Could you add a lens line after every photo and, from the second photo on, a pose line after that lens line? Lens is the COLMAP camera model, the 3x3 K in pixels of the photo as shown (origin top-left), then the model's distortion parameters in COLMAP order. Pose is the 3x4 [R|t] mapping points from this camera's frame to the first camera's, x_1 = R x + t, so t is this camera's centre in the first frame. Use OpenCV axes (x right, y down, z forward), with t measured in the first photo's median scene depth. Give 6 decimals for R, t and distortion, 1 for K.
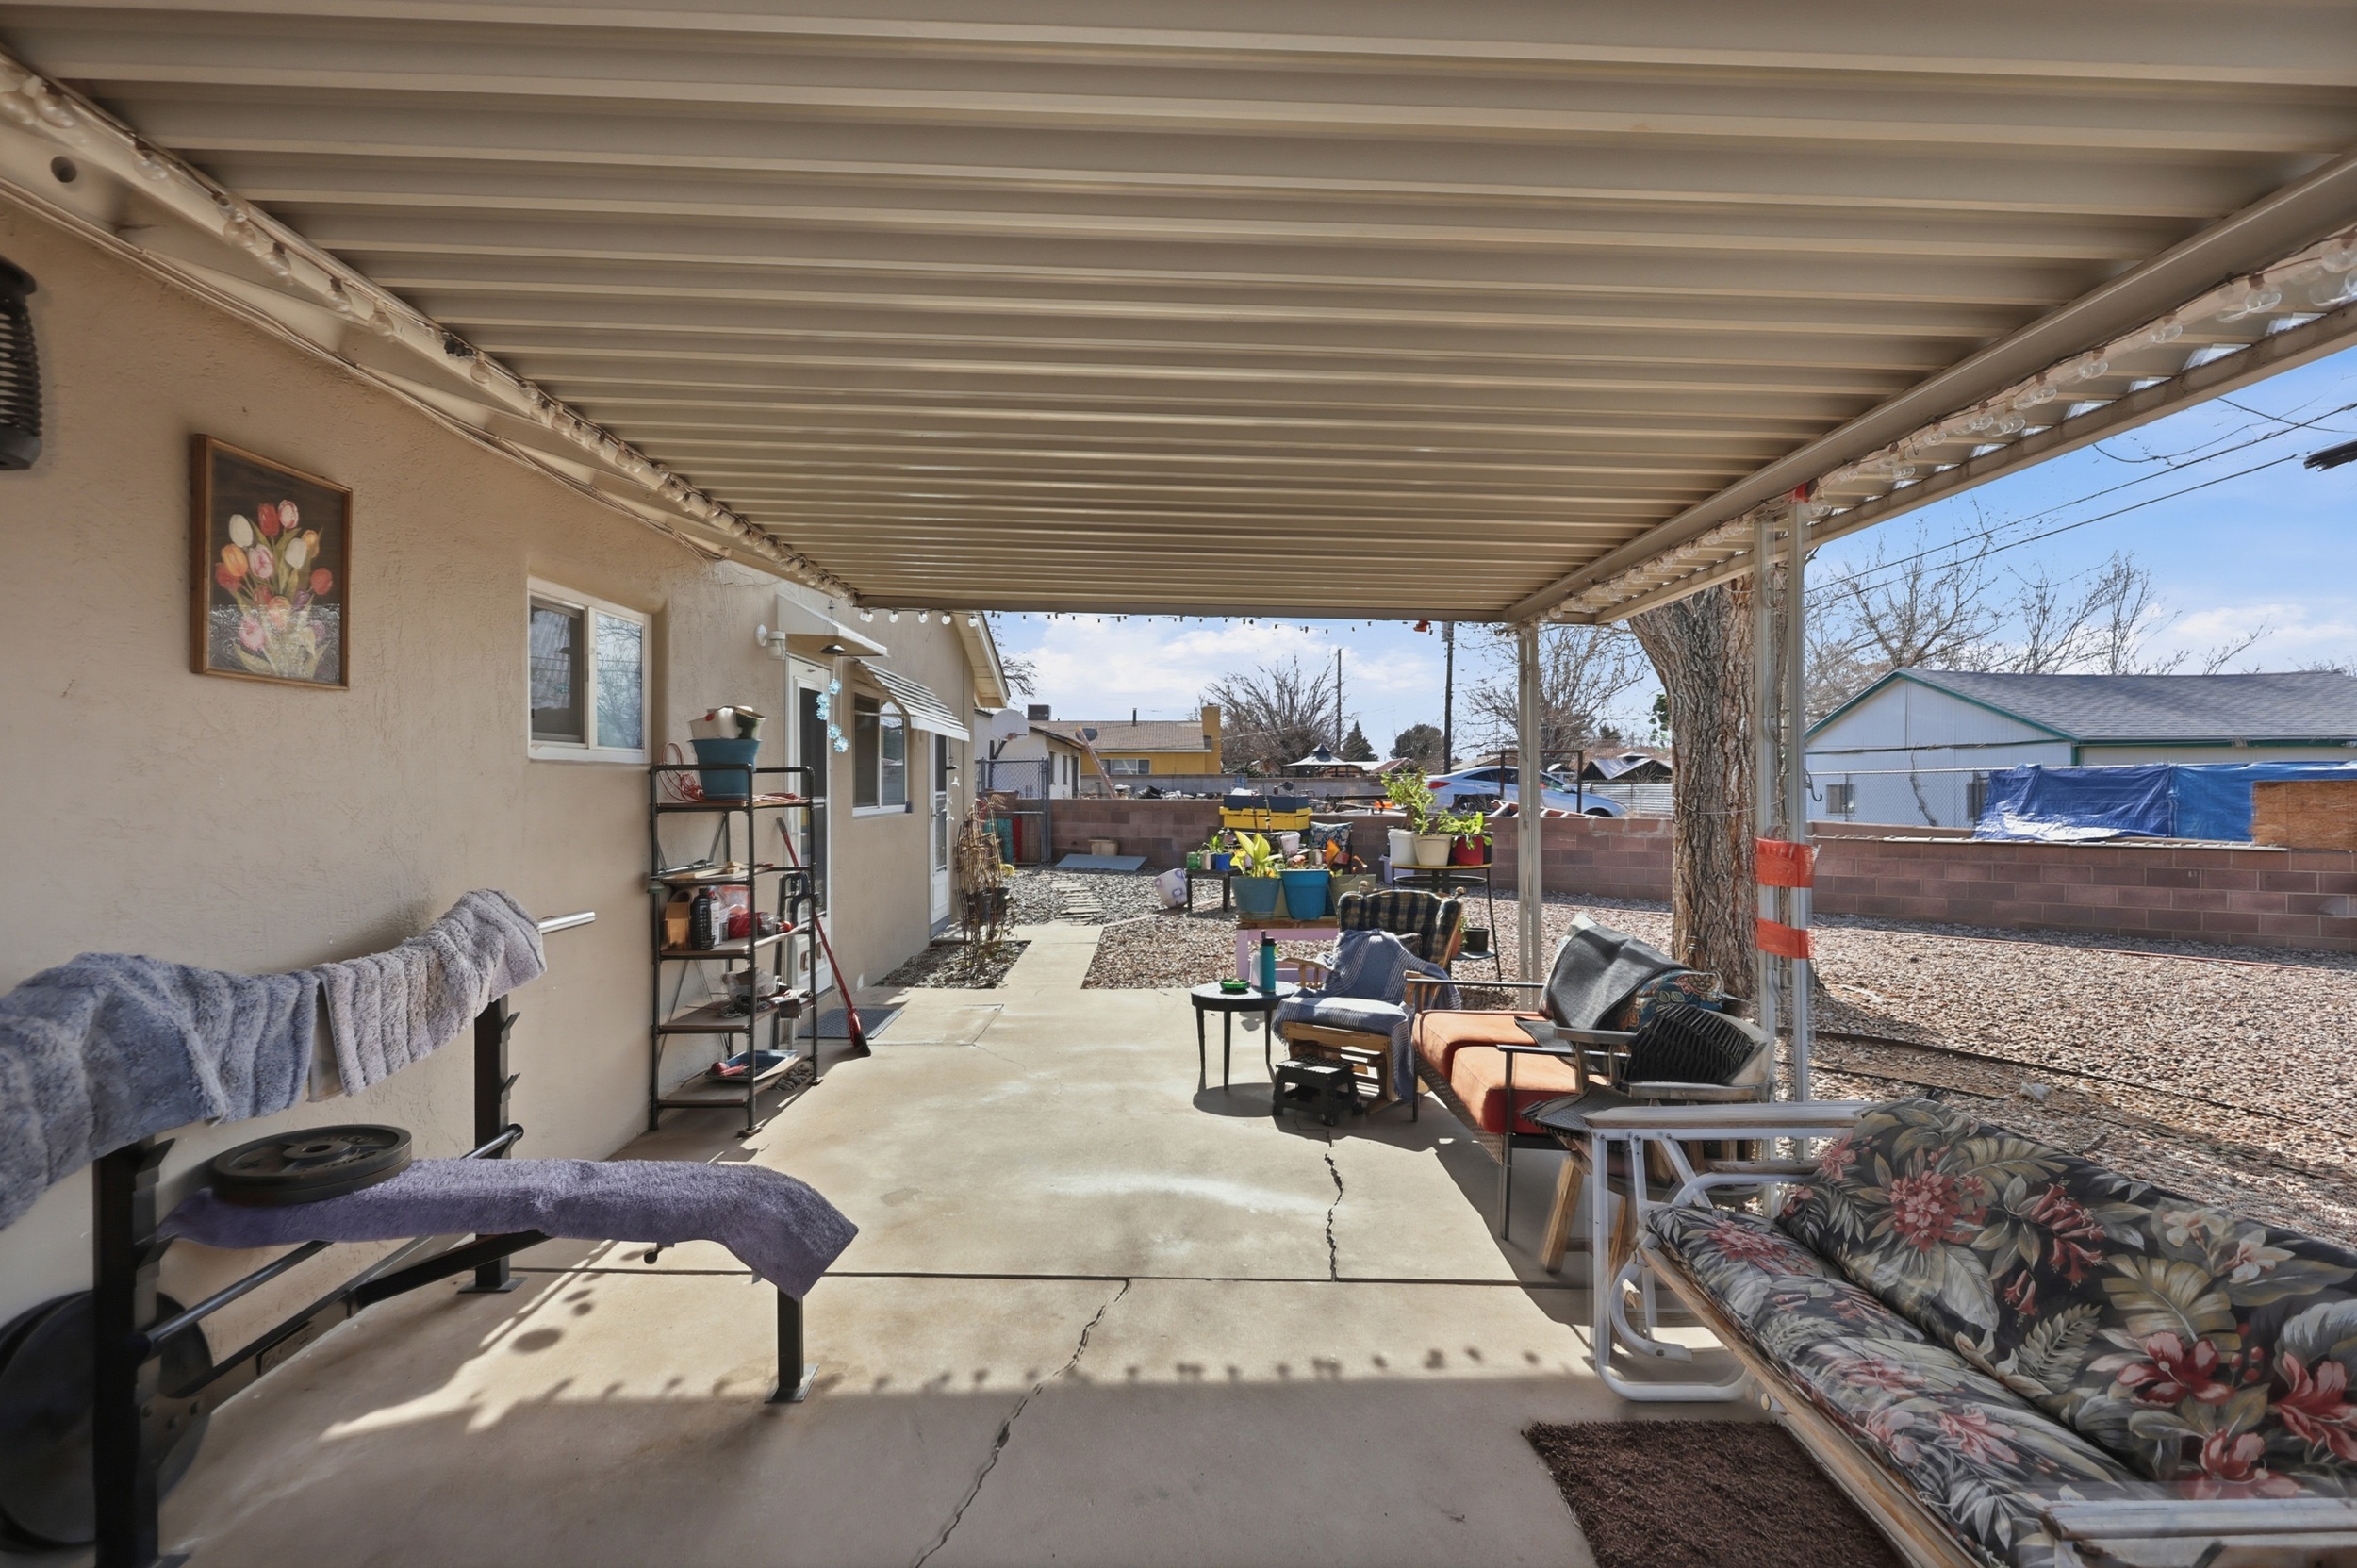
lens RADIAL K [[1096.4, 0, 1178.8], [0, 1096.4, 773.3], [0, 0, 1]] dist [-0.004688, -0.000559]
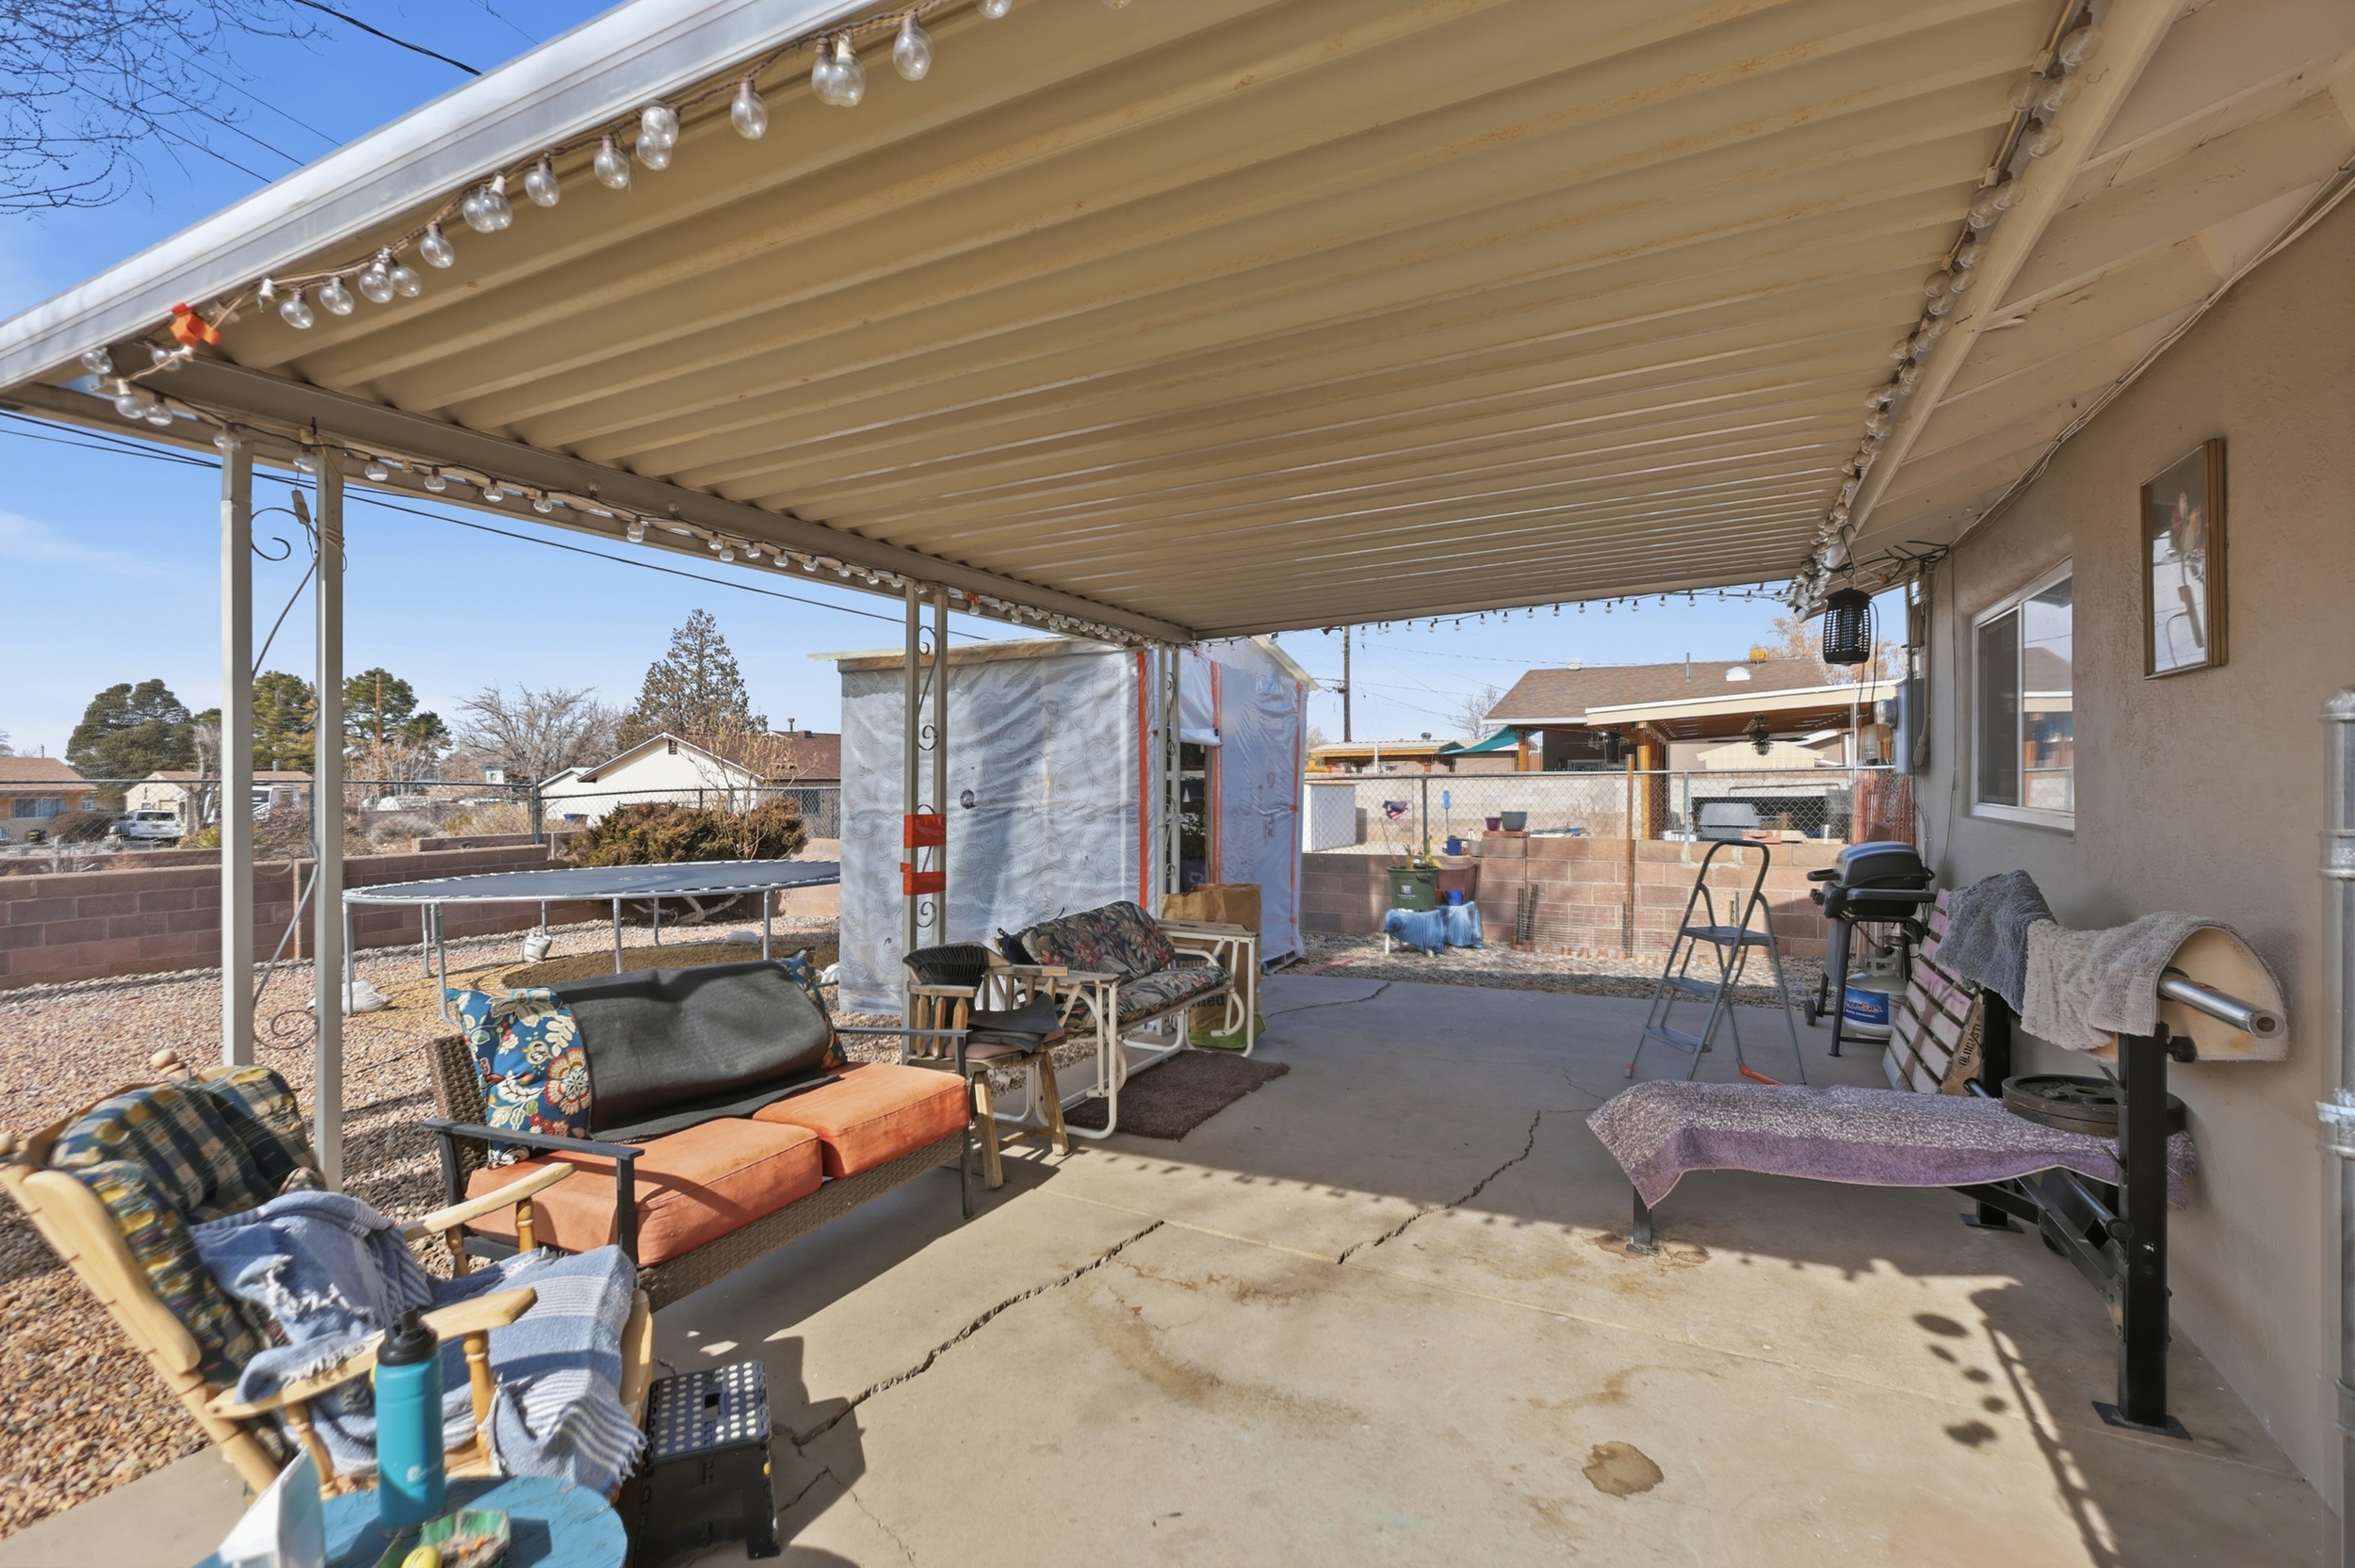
lens RADIAL K [[1095.2, 0, 1177.8], [0, 1095.2, 773.4], [0, 0, 1]] dist [-0.004688, -0.000559]
pose [[-0.894162, 0.006624, 0.447695, -0.438993], [0.001006, 0.999918, -0.012785, 0.026863], [-0.447743, -0.010982, -0.894095, 2.353349]]
